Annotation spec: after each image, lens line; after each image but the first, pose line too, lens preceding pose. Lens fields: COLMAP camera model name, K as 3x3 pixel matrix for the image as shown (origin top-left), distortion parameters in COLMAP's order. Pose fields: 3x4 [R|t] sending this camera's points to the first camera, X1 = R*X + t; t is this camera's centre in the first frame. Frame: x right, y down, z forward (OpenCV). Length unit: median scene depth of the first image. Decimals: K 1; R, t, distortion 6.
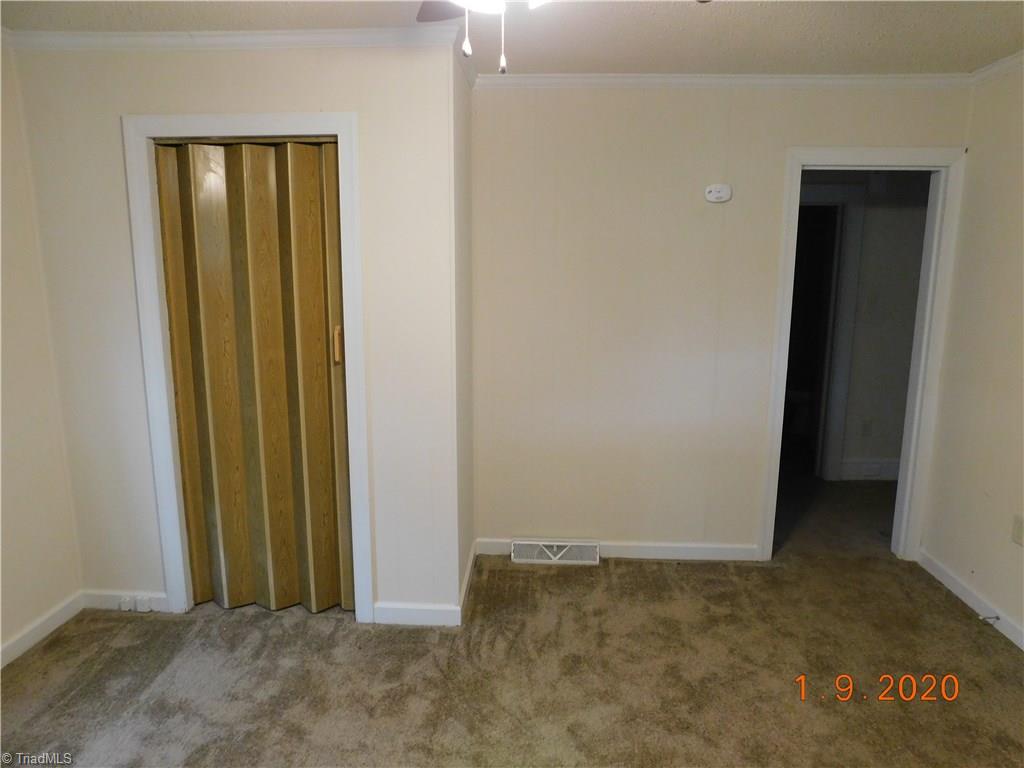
lens RADIAL K [[688.1, 0, 516.8], [0, 688.1, 382.8], [0, 0, 1]] dist [-0.006539, -0.001372]
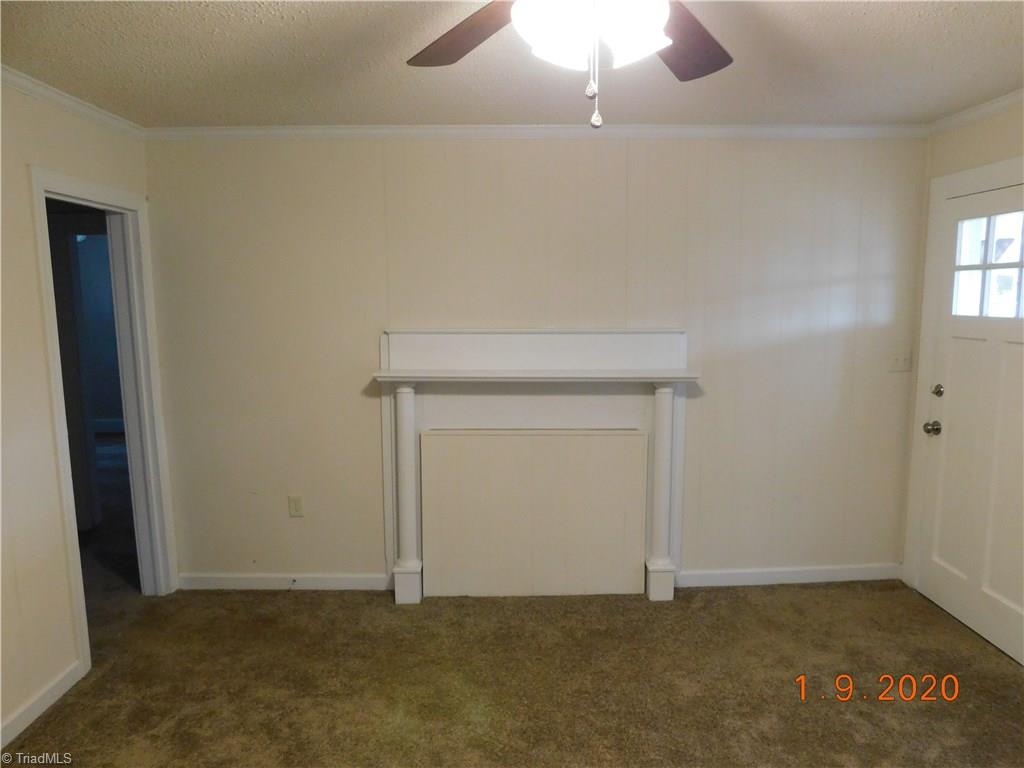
lens RADIAL K [[688.1, 0, 514.0], [0, 688.1, 385.1], [0, 0, 1]] dist [-0.006539, -0.001372]
pose [[-0.049412, -0.144458, 0.988276, -0.472422], [0.192810, 0.969493, 0.151352, -0.108956], [-0.979991, 0.198028, -0.020052, 0.519905]]
